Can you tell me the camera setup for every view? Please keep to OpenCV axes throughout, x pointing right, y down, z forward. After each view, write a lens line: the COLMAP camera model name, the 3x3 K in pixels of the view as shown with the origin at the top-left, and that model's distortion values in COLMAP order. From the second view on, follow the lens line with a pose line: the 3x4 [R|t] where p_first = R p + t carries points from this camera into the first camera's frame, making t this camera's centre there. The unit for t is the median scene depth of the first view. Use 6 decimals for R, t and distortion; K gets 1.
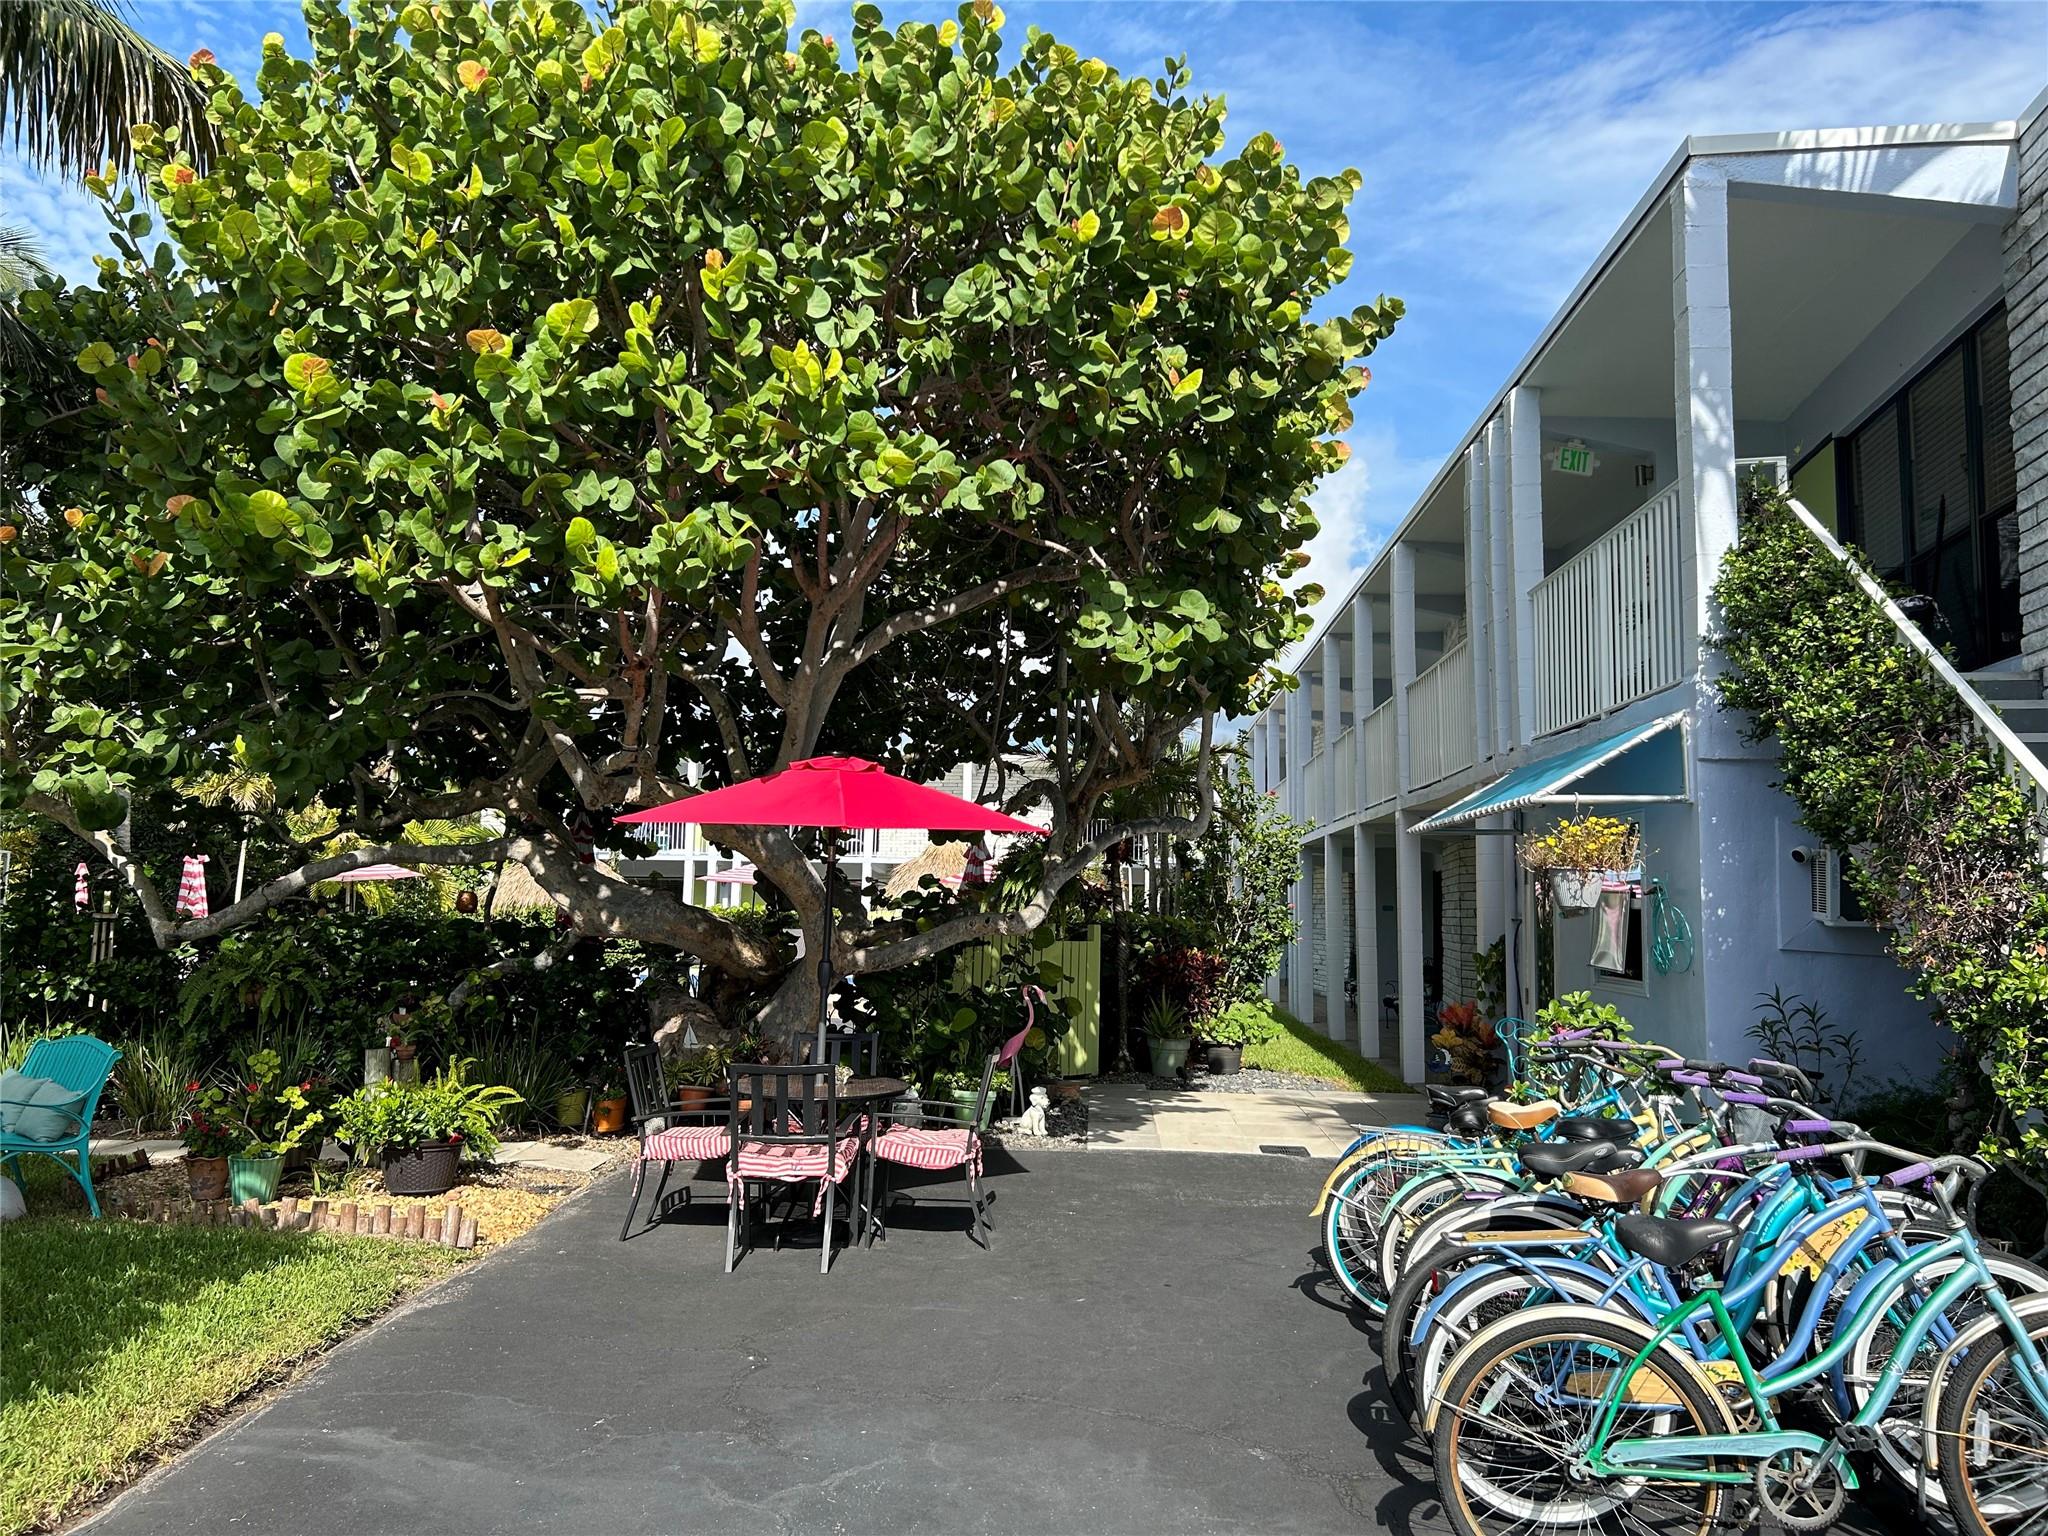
lens RADIAL K [[1540.7, 0, 1009.8], [0, 1540.7, 767.9], [0, 0, 1]] dist [0.043310, -0.046038]
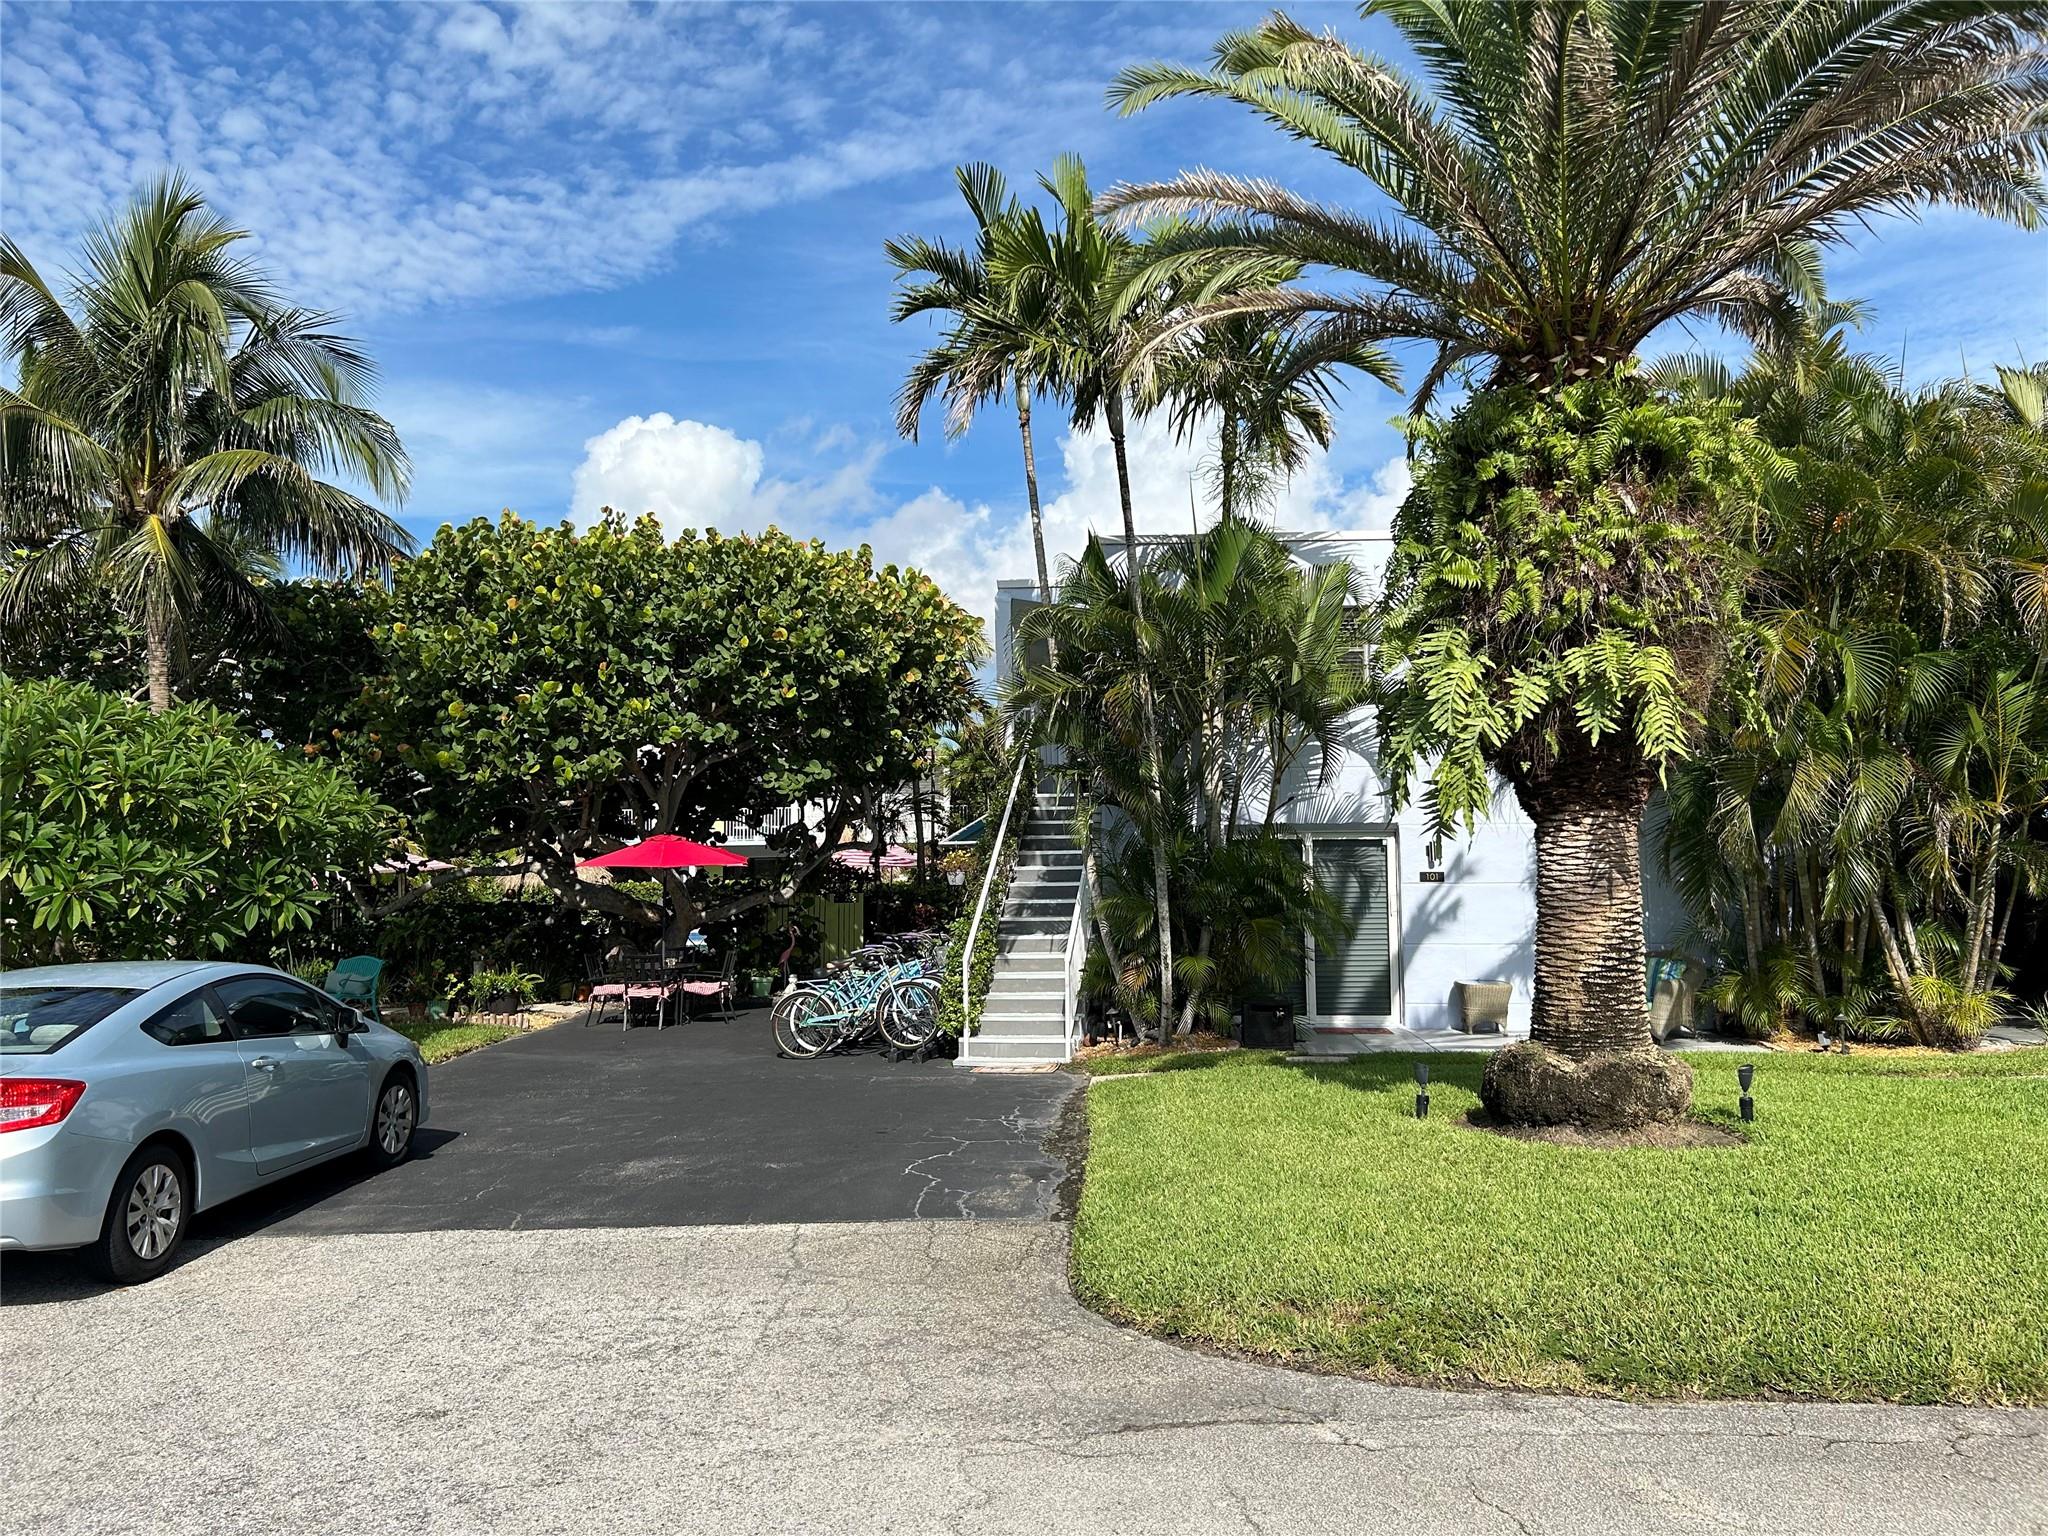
lens RADIAL K [[1540.7, 0, 1034.5], [0, 1540.7, 765.3], [0, 0, 1]] dist [0.043310, -0.046038]
pose [[0.999447, -0.028431, 0.017247, 0.481102], [0.027903, 0.999156, 0.030134, -0.193754], [-0.018090, -0.029636, 0.999397, -1.626163]]
